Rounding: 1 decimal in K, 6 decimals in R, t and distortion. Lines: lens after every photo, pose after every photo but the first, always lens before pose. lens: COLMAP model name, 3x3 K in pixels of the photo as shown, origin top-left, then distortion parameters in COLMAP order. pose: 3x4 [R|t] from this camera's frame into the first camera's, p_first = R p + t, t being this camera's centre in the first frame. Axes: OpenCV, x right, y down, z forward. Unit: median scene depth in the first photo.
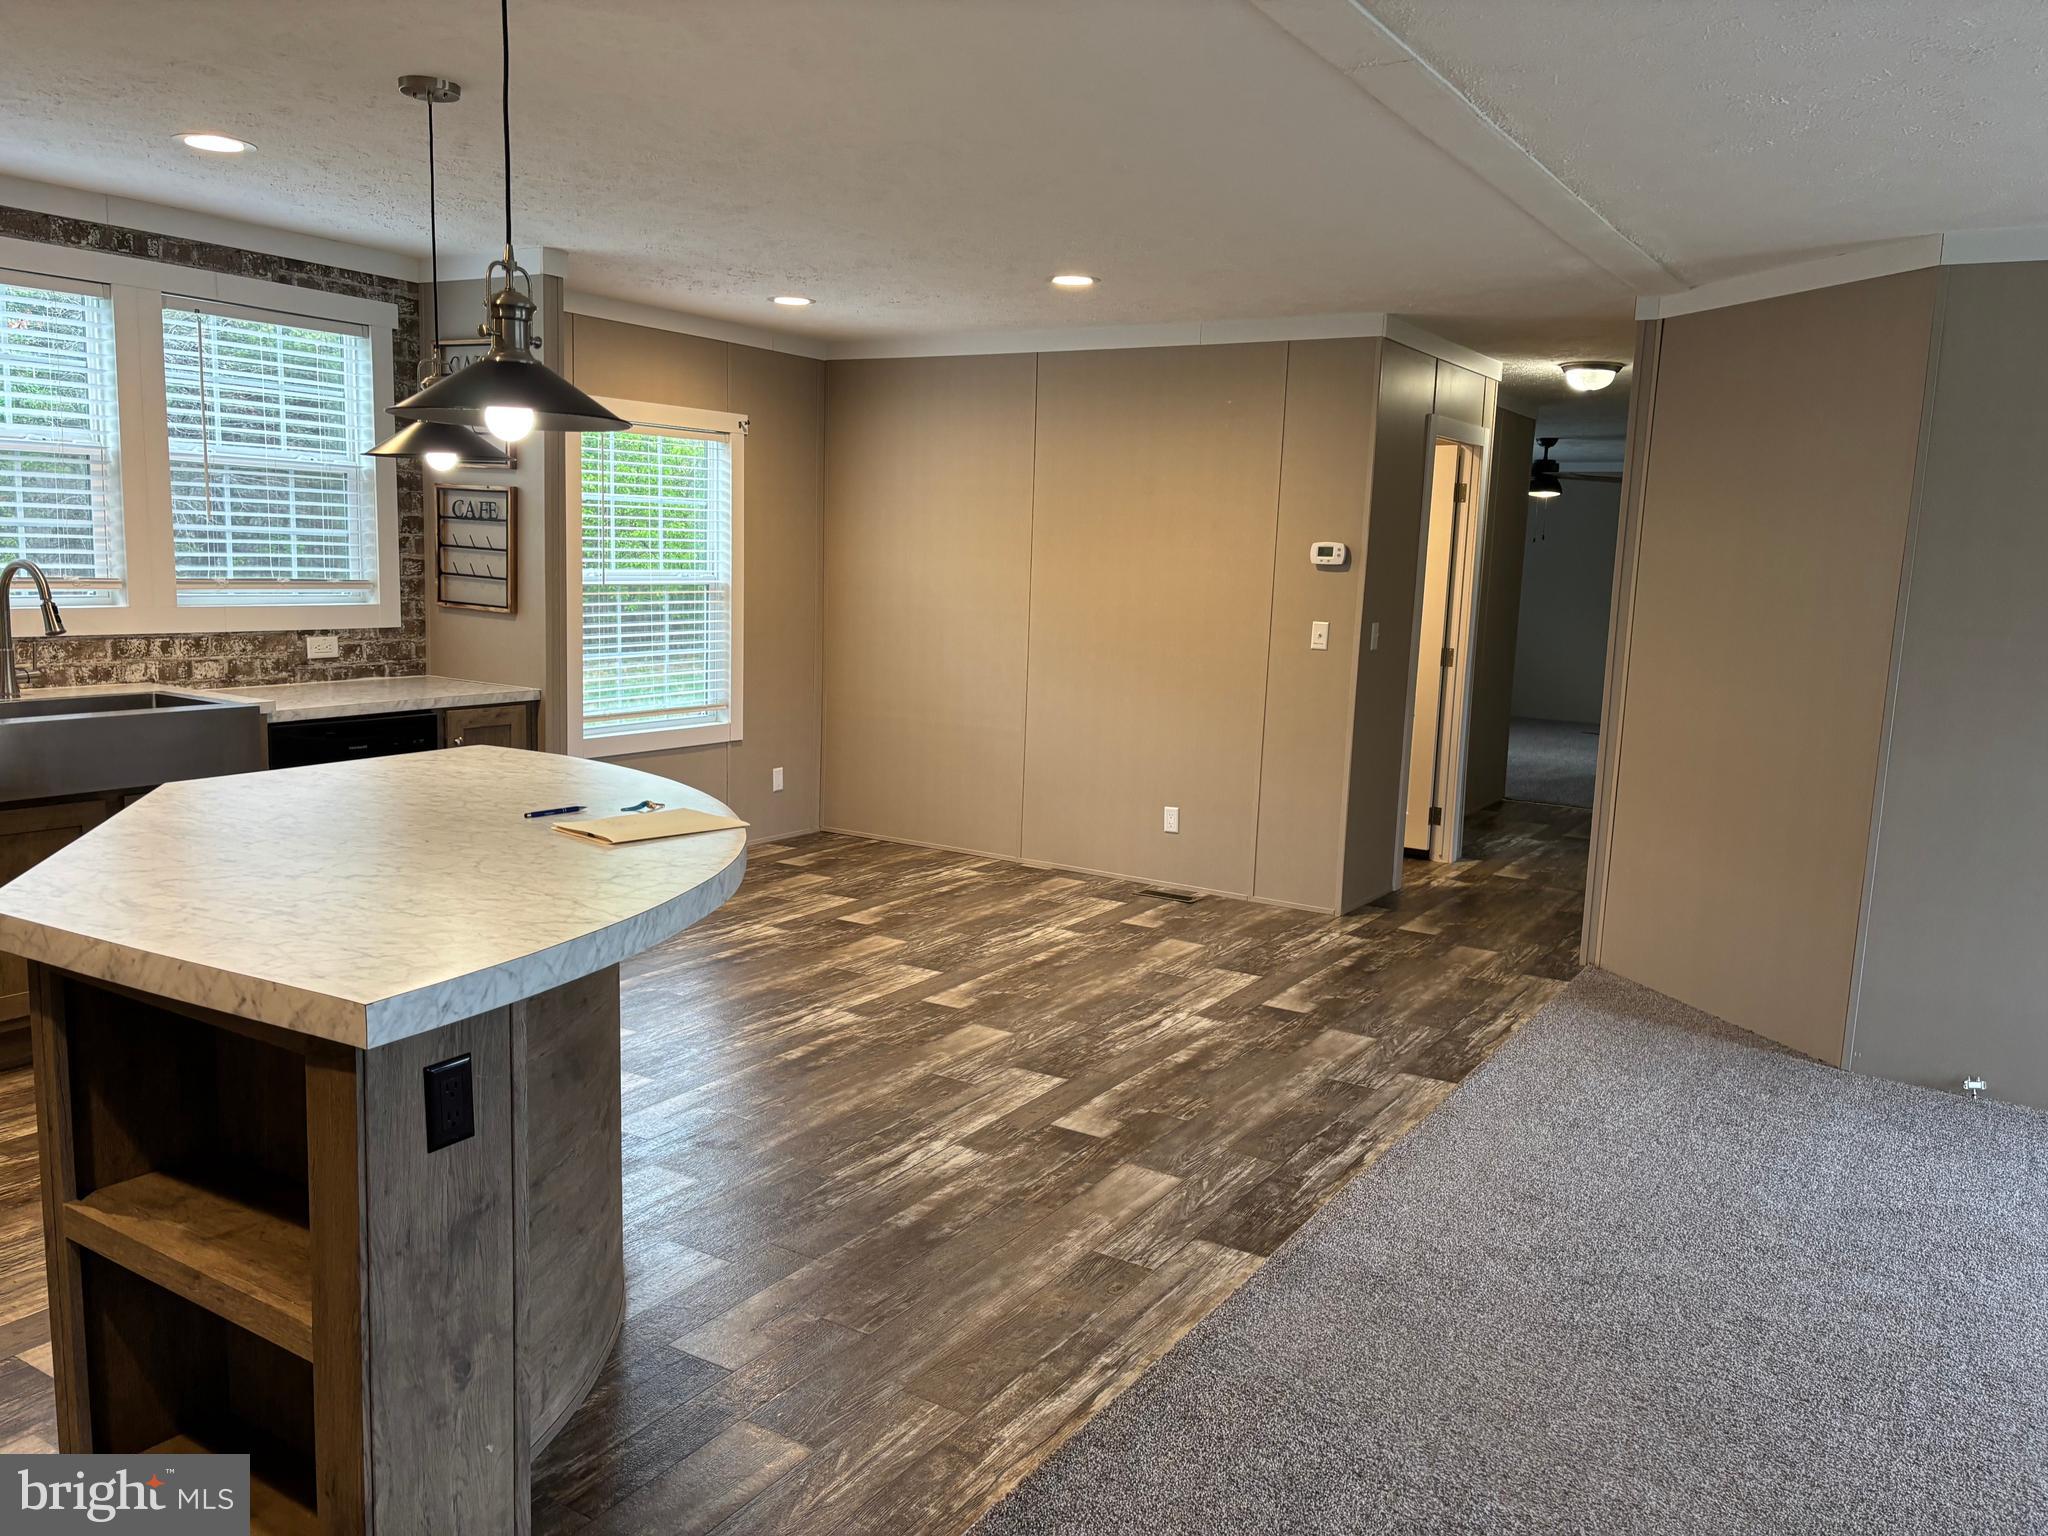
lens RADIAL K [[1549.6, 0, 1018.0], [0, 1549.6, 768.9], [0, 0, 1]] dist [0.025576, -0.008055]
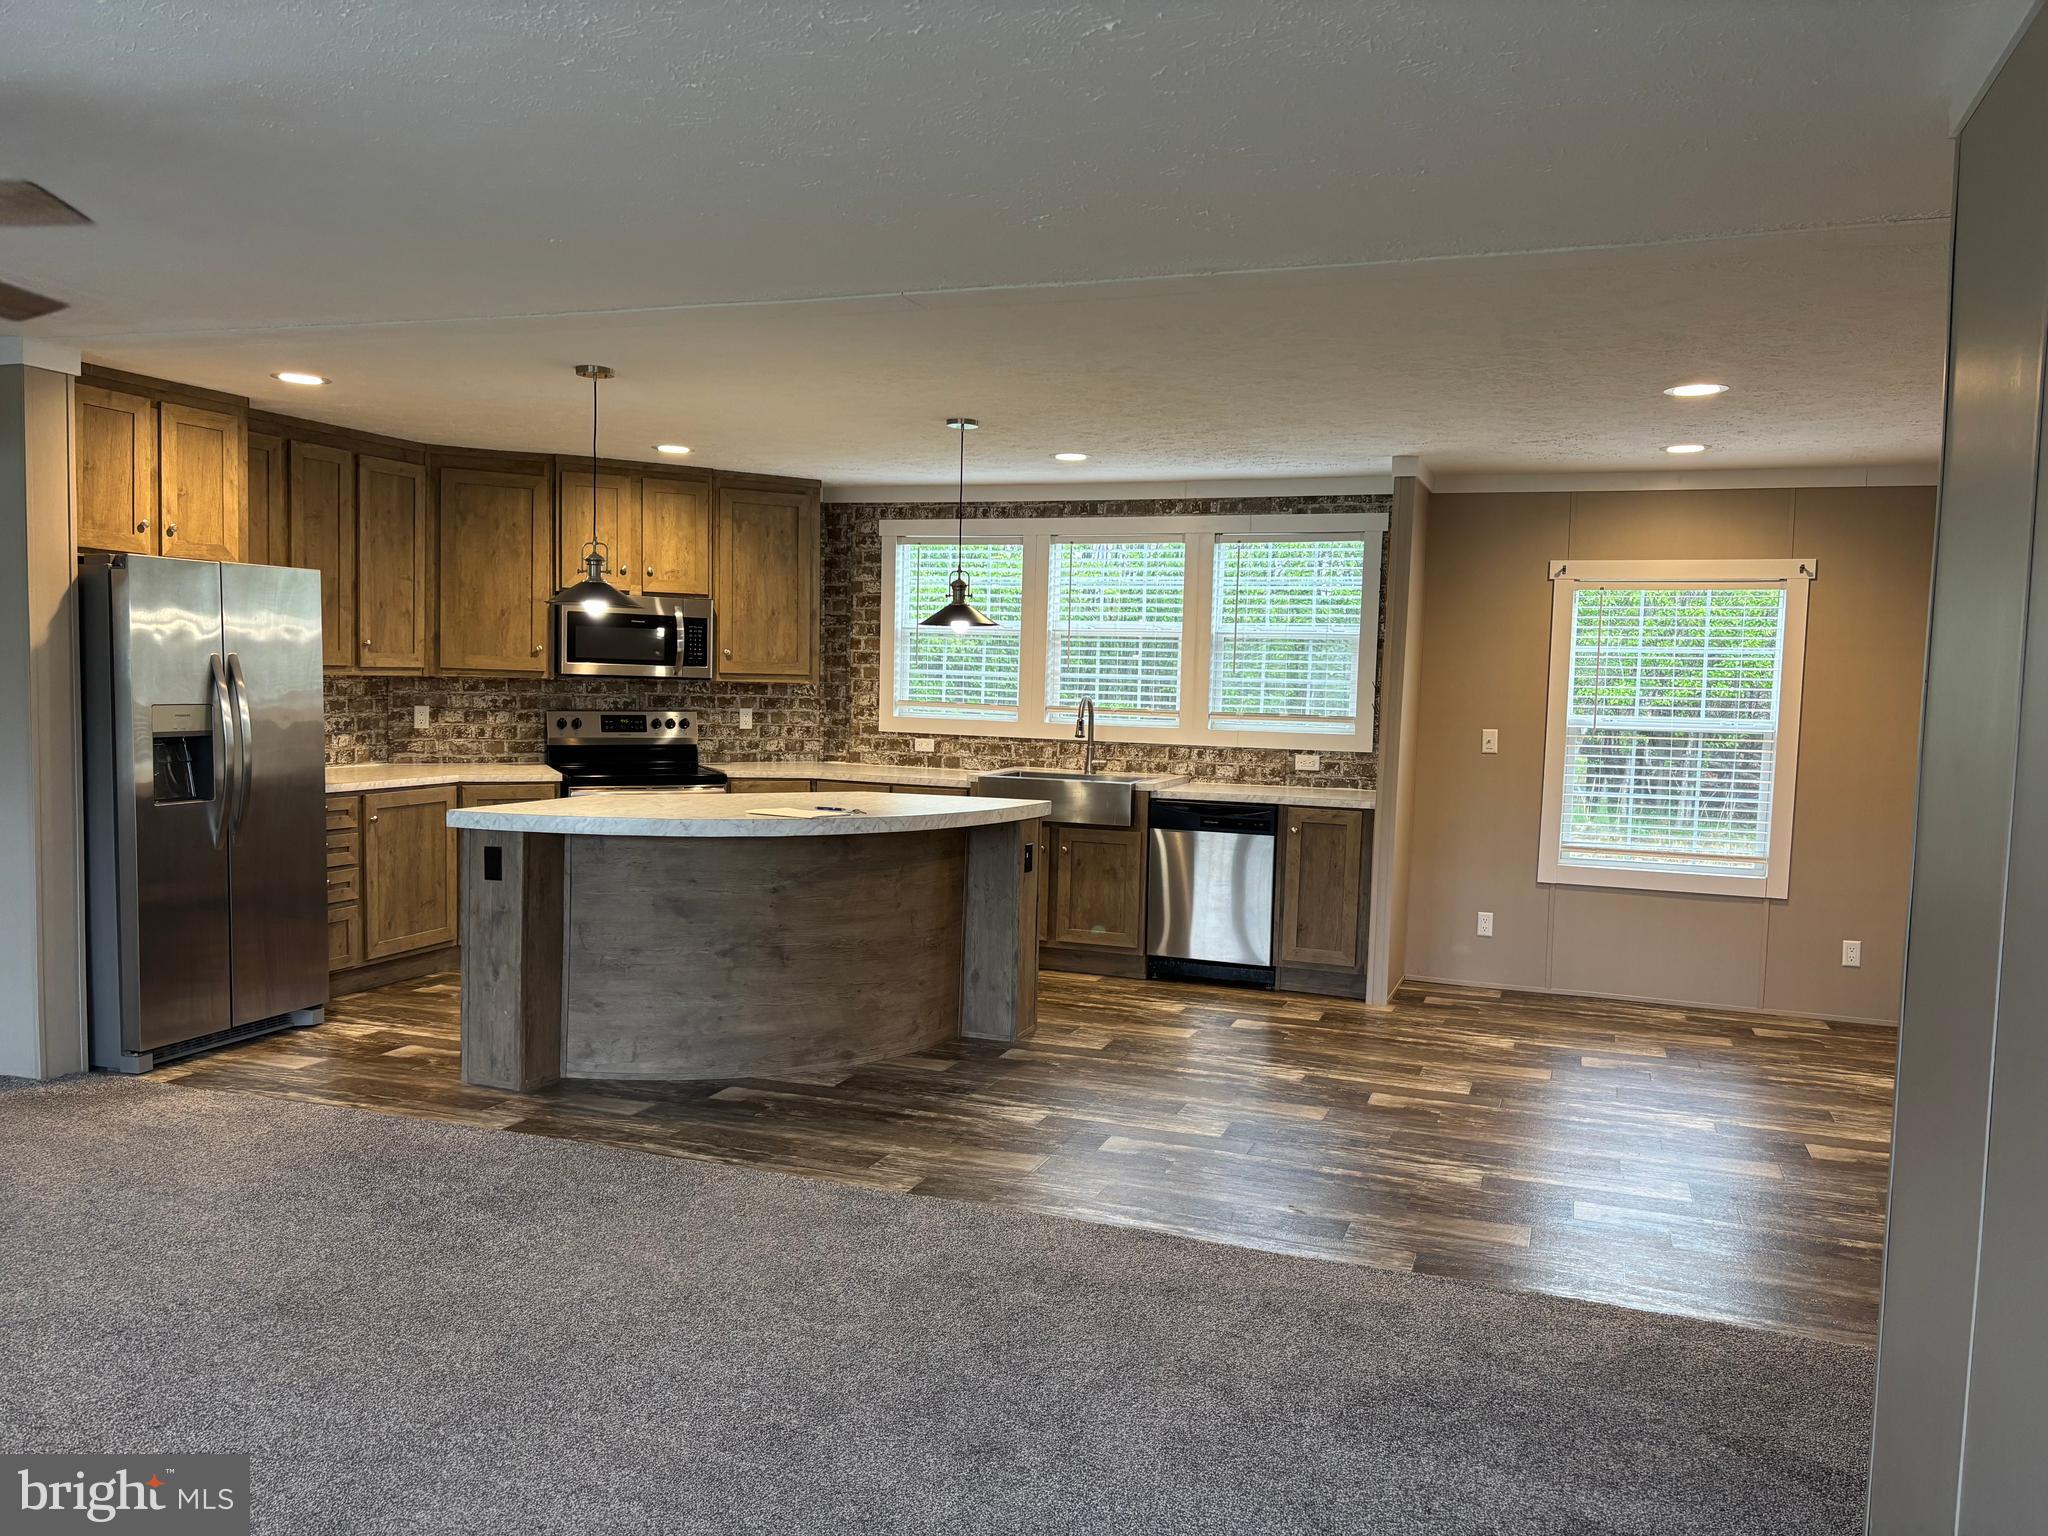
lens RADIAL K [[1549.6, 0, 1022.8], [0, 1549.6, 749.6], [0, 0, 1]] dist [0.025576, -0.008055]
pose [[0.205468, 0.020163, -0.978456, 0.891353], [-0.157526, 0.987433, -0.012731, -0.032687], [0.965903, 0.156748, 0.206062, 0.477095]]
